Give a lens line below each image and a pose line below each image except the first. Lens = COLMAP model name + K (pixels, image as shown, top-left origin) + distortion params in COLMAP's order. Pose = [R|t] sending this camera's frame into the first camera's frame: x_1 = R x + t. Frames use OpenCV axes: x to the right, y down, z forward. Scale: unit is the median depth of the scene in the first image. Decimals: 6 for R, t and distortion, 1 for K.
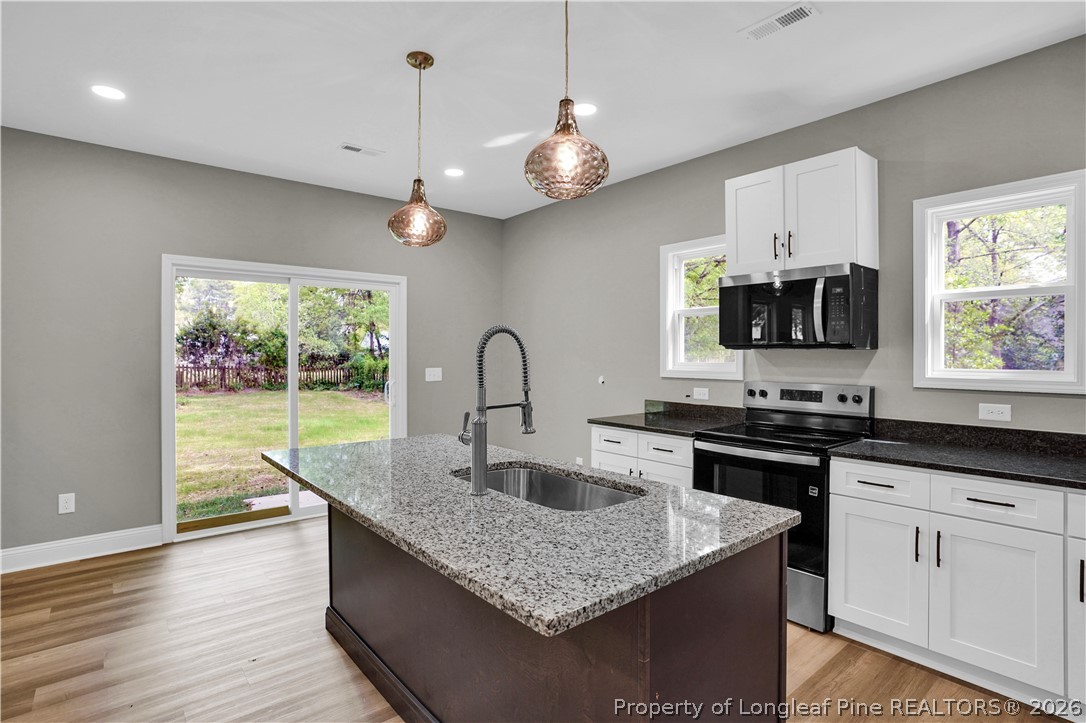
lens RADIAL K [[537.0, 0, 546.1], [0, 537.0, 357.8], [0, 0, 1]] dist [-0.030763, 0.000069]
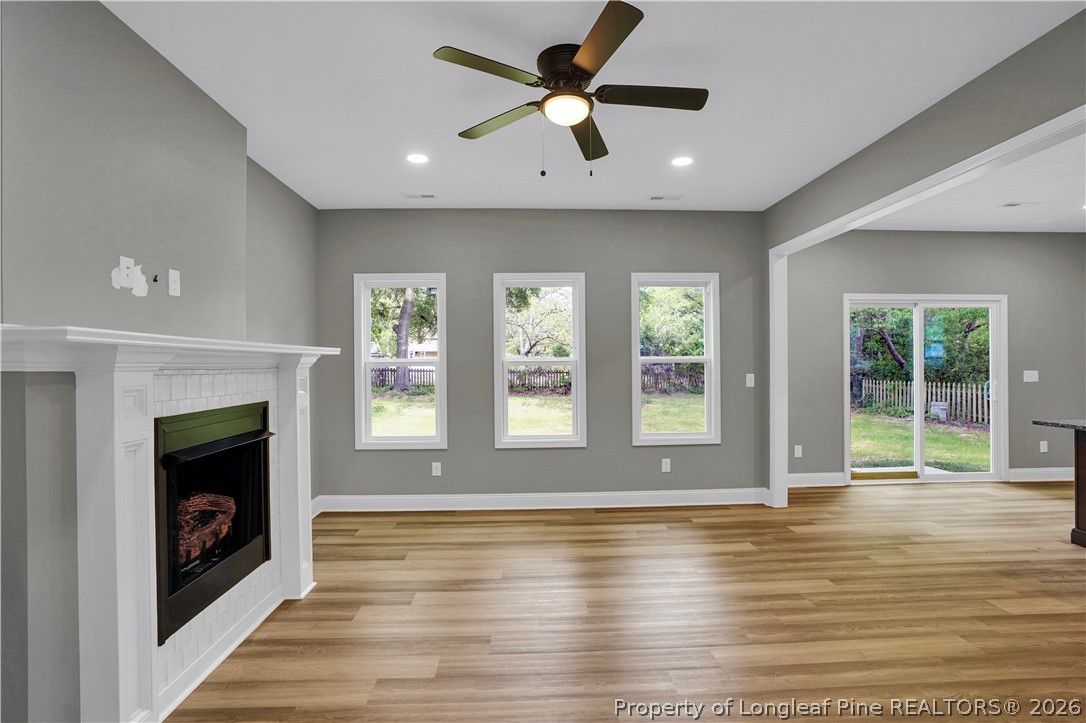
lens RADIAL K [[540.3, 0, 539.7], [0, 540.3, 365.6], [0, 0, 1]] dist [-0.066283, 0.028183]
pose [[0.790388, -0.002841, -0.612599, -0.608833], [0.002203, 0.999996, -0.001796, 0.013213], [0.612602, 0.000070, 0.790392, -0.920522]]
